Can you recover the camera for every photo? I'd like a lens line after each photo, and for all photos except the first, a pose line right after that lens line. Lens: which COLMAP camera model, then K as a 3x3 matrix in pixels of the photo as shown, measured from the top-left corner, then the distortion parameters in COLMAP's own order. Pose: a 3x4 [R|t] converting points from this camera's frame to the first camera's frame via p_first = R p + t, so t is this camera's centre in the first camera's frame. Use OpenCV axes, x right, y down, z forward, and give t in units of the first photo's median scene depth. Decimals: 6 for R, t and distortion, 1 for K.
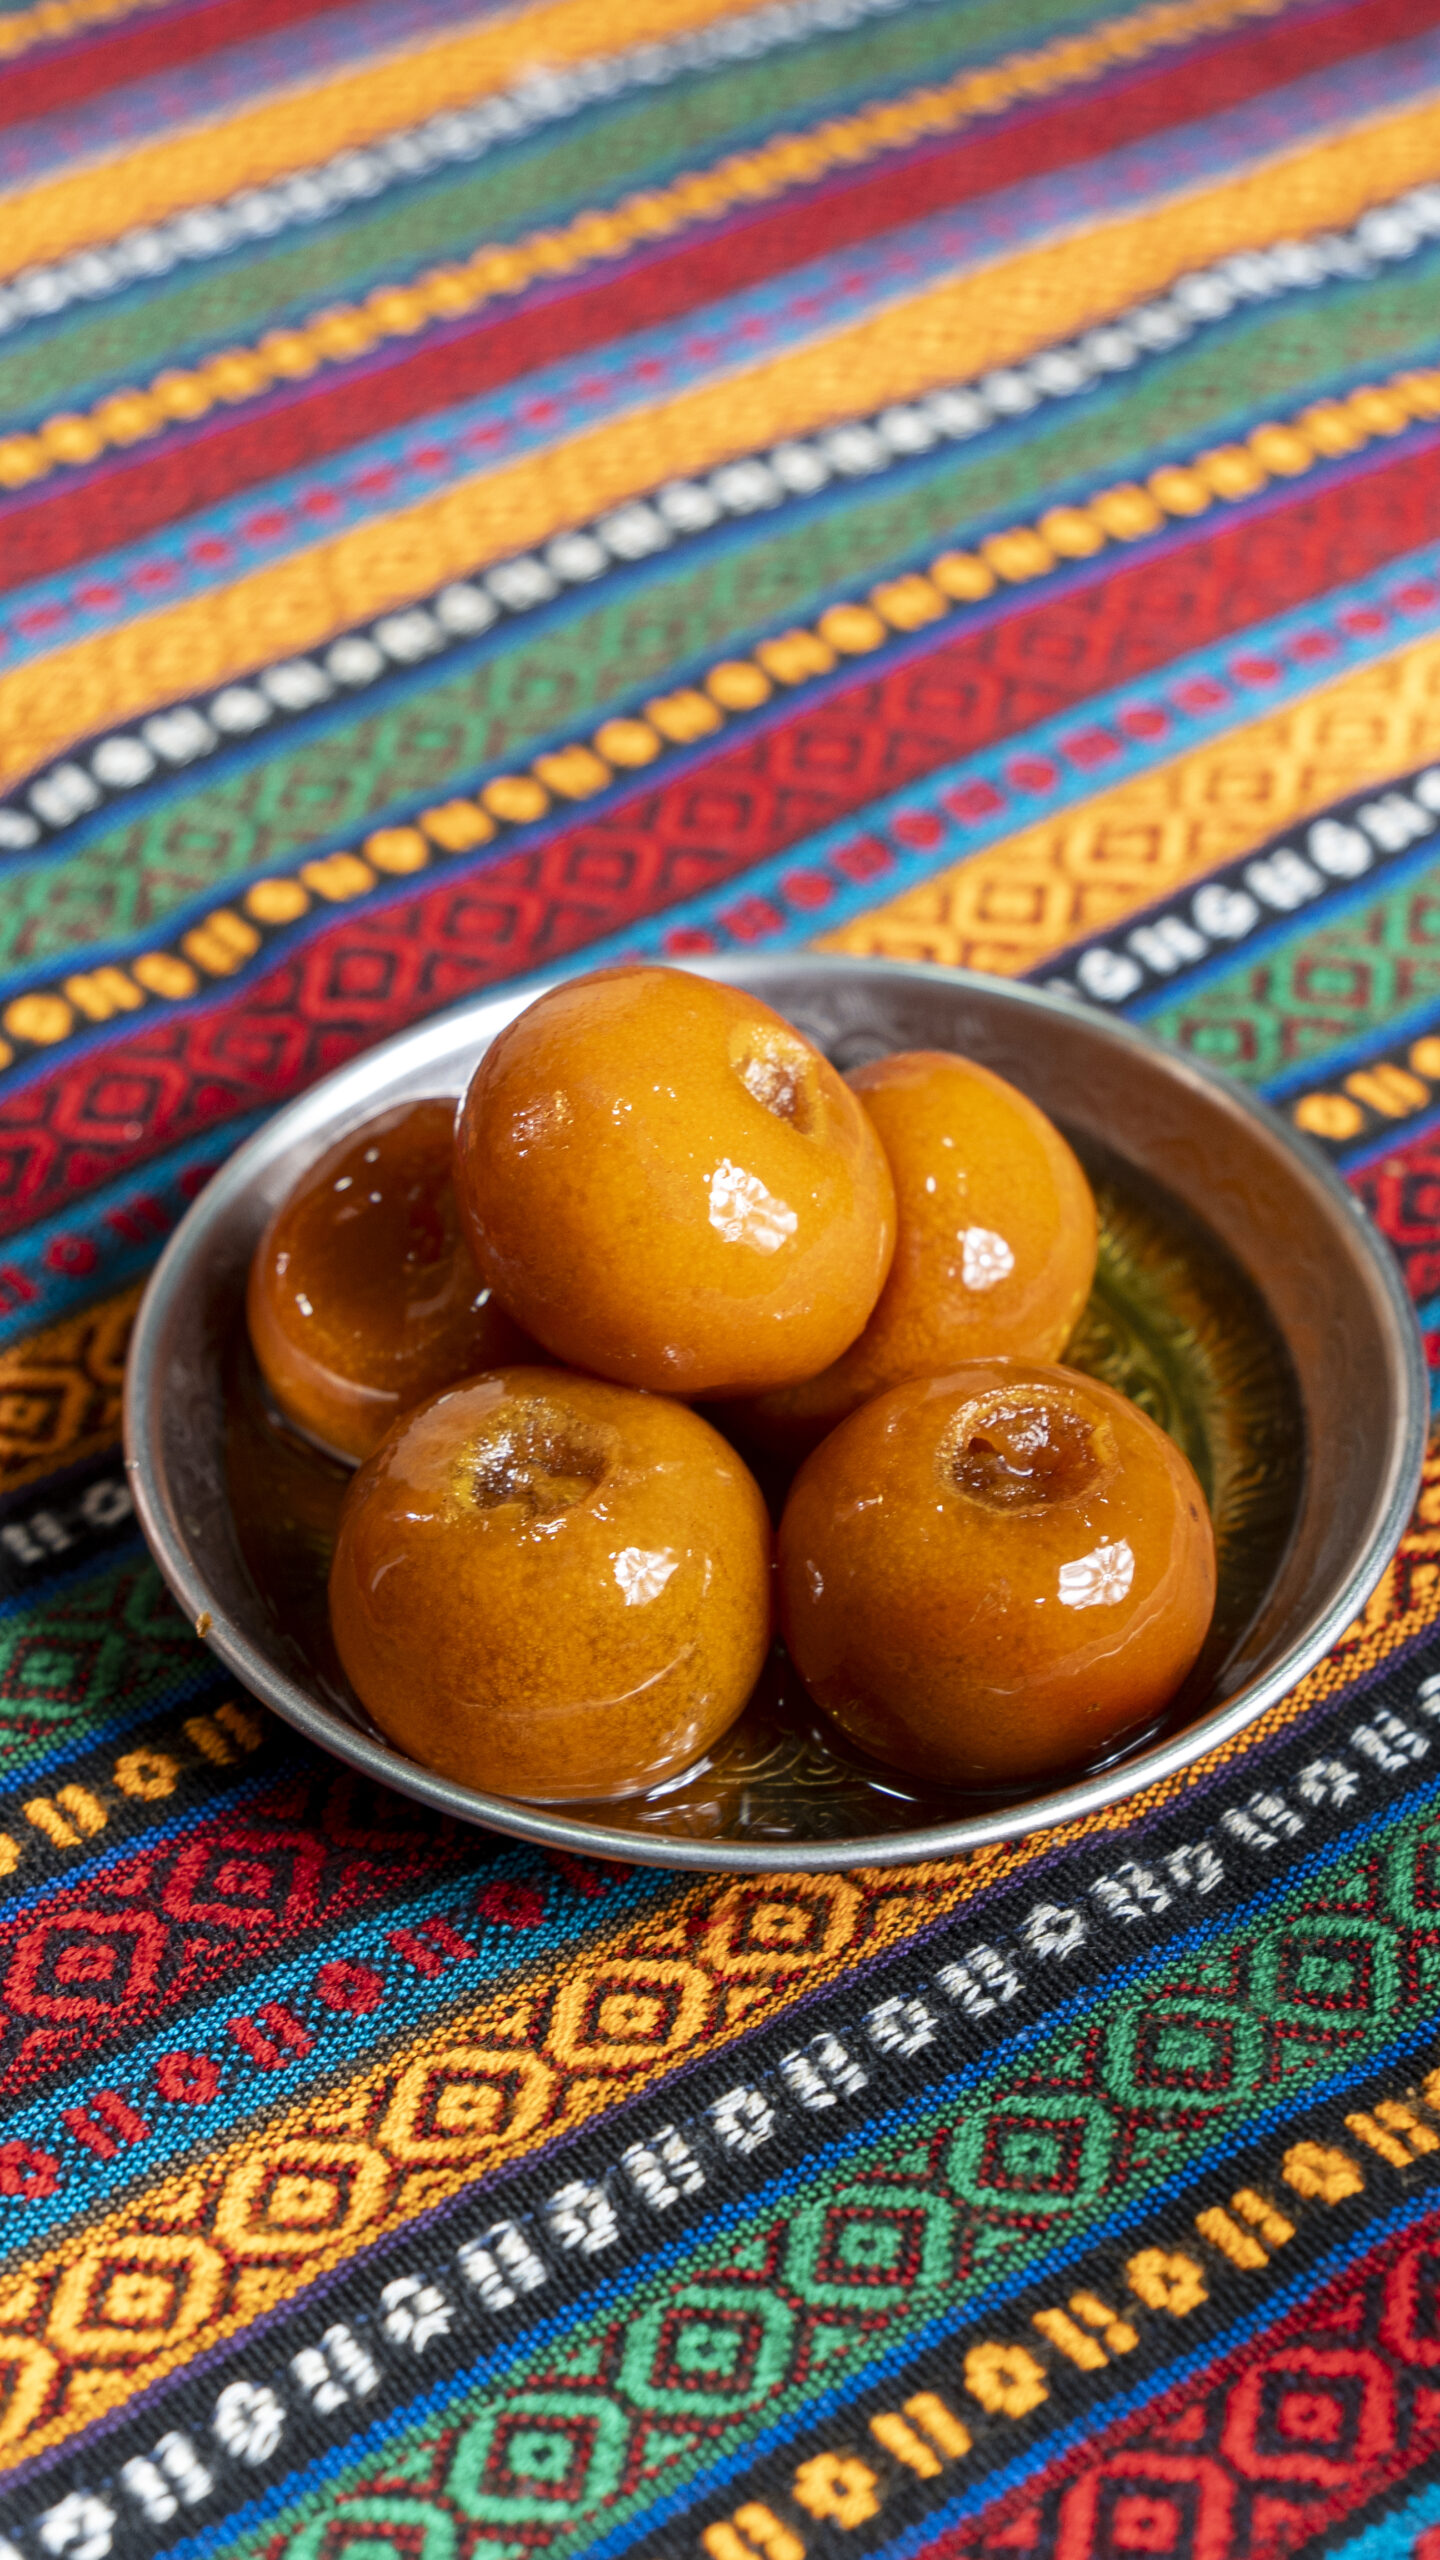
lens RADIAL K [[4630.0, 0, 721.3], [0, 4630.0, 1279.7], [0, 0, 1]] dist [0.000906, 0.000000]
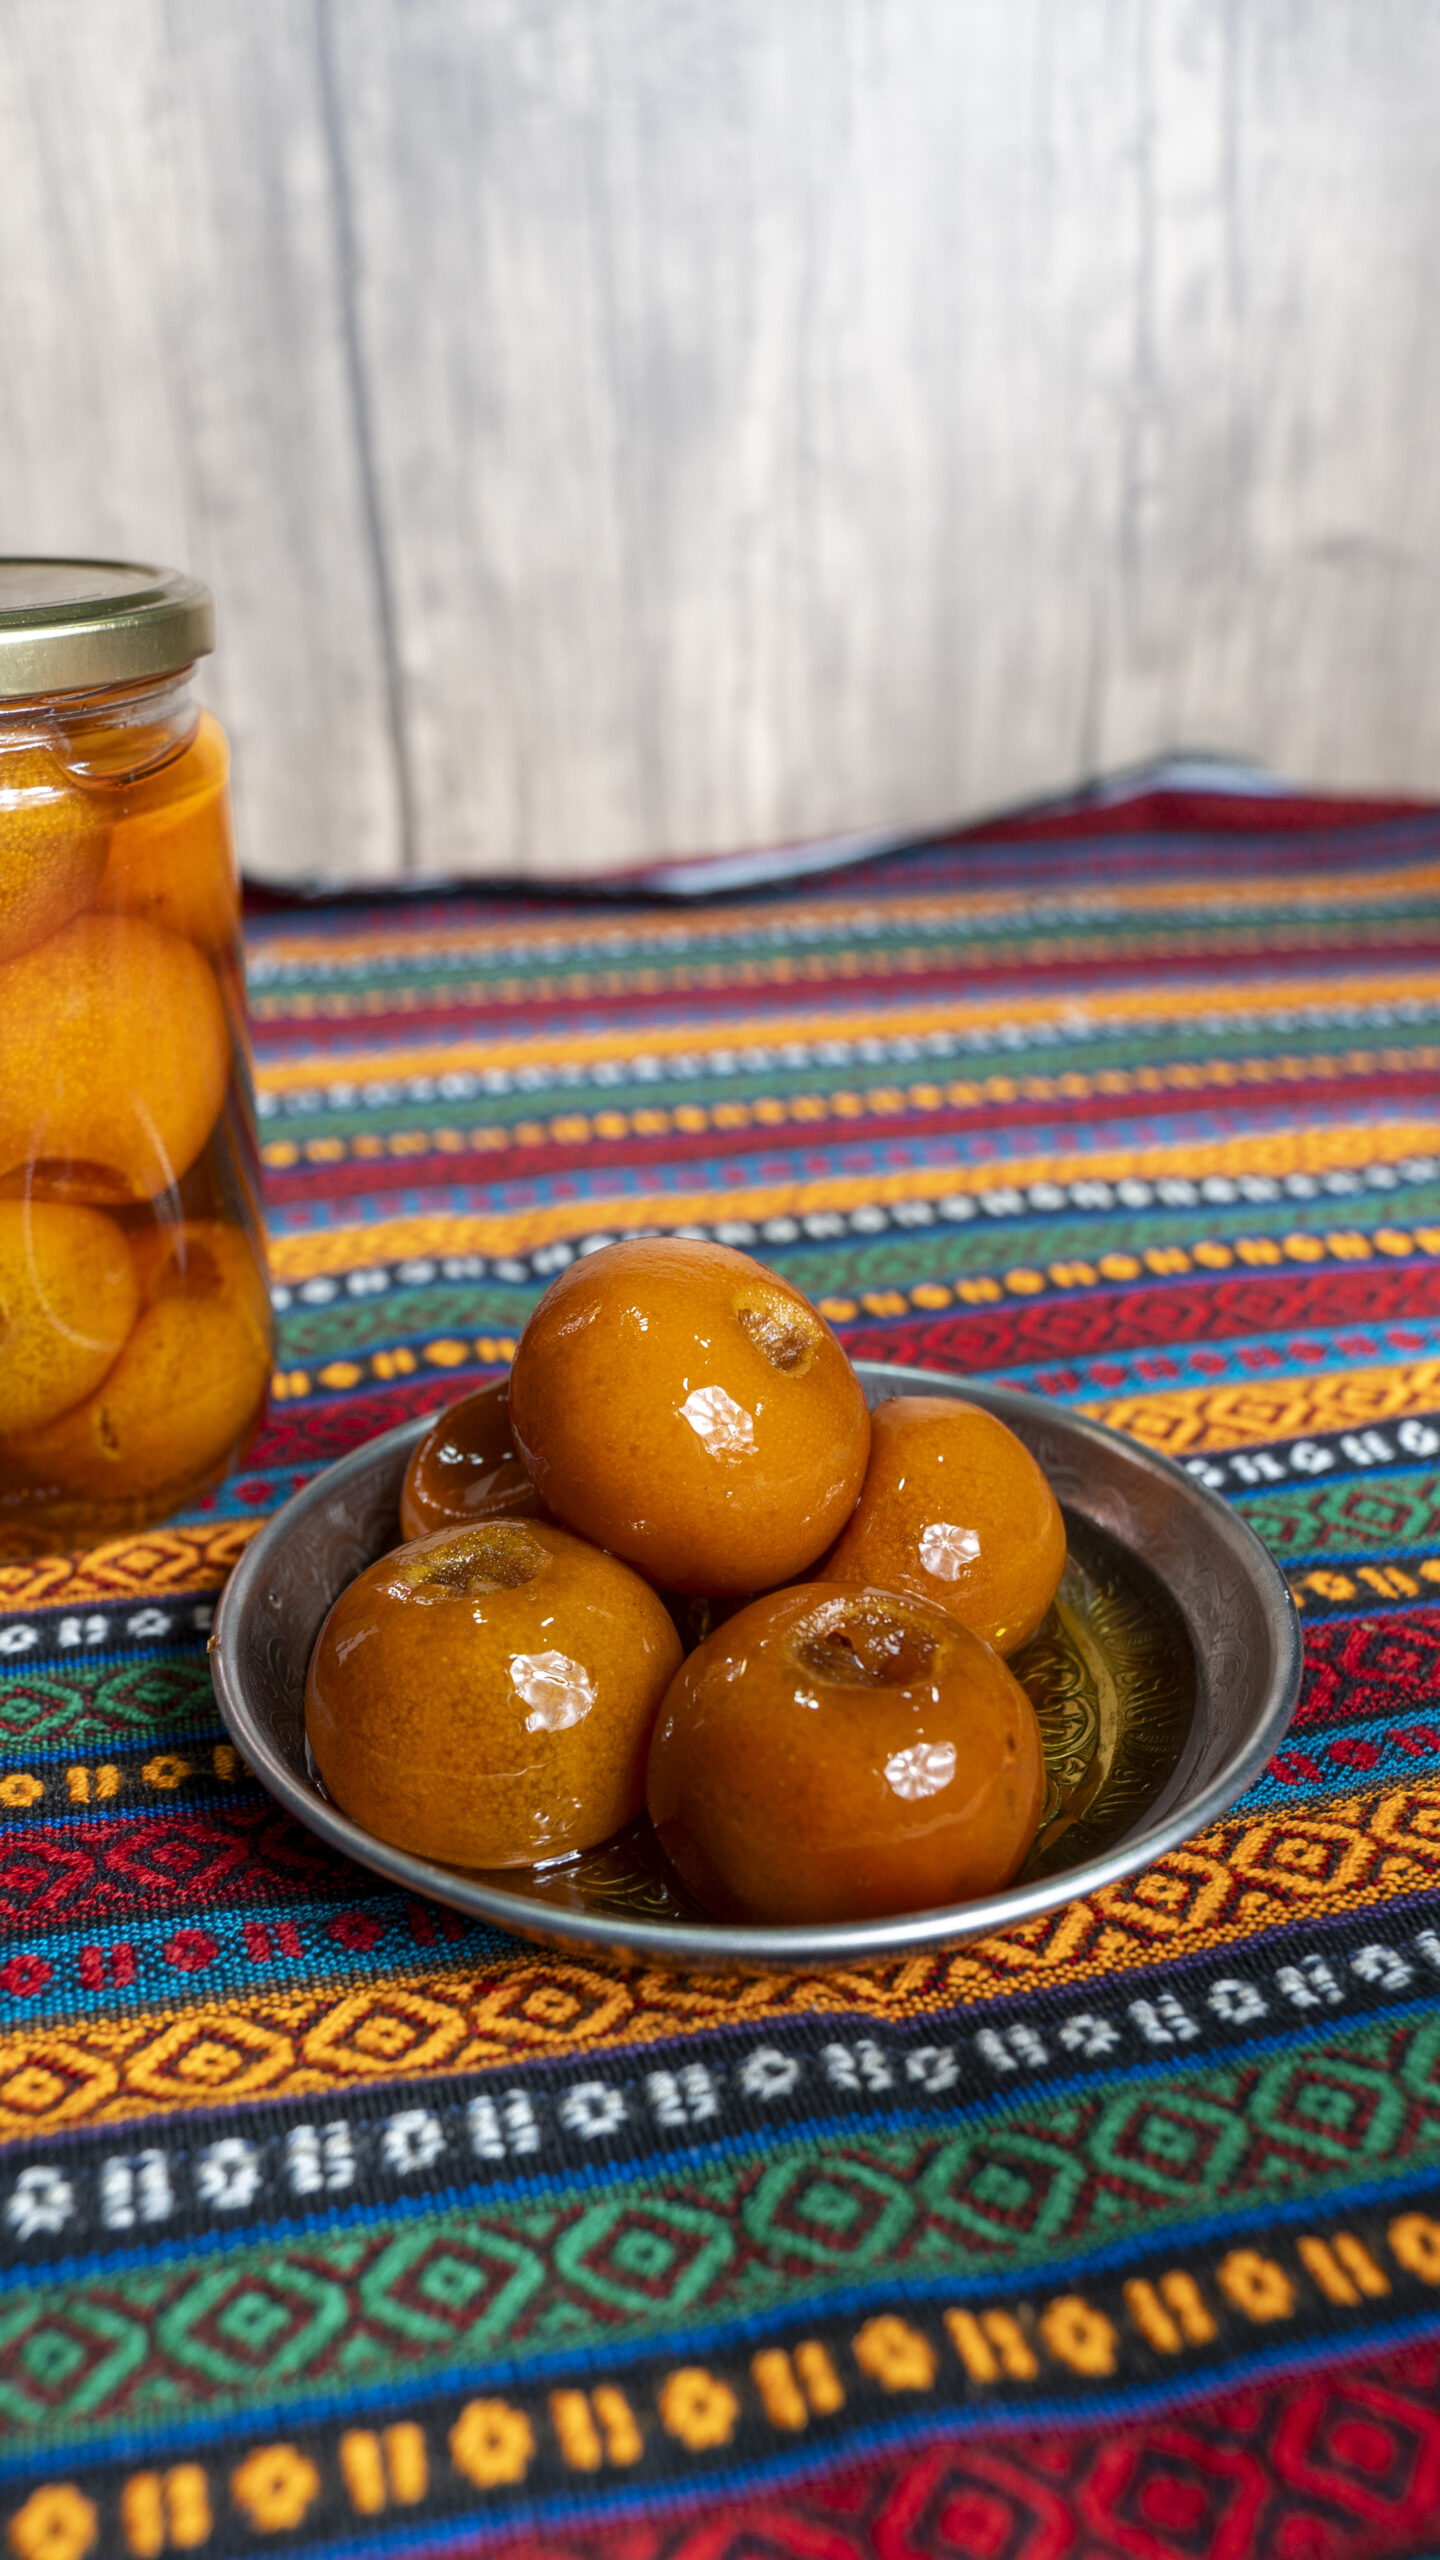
lens RADIAL K [[2304.2, 0, 715.7], [0, 2304.2, 1282.3], [0, 0, 1]] dist [-0.048839, 0.010098]
pose [[0.922495, 0.160353, -0.351128, 0.216235], [-0.267248, 0.921683, -0.281208, 0.124414], [0.278536, 0.353251, 0.893102, 0.462313]]
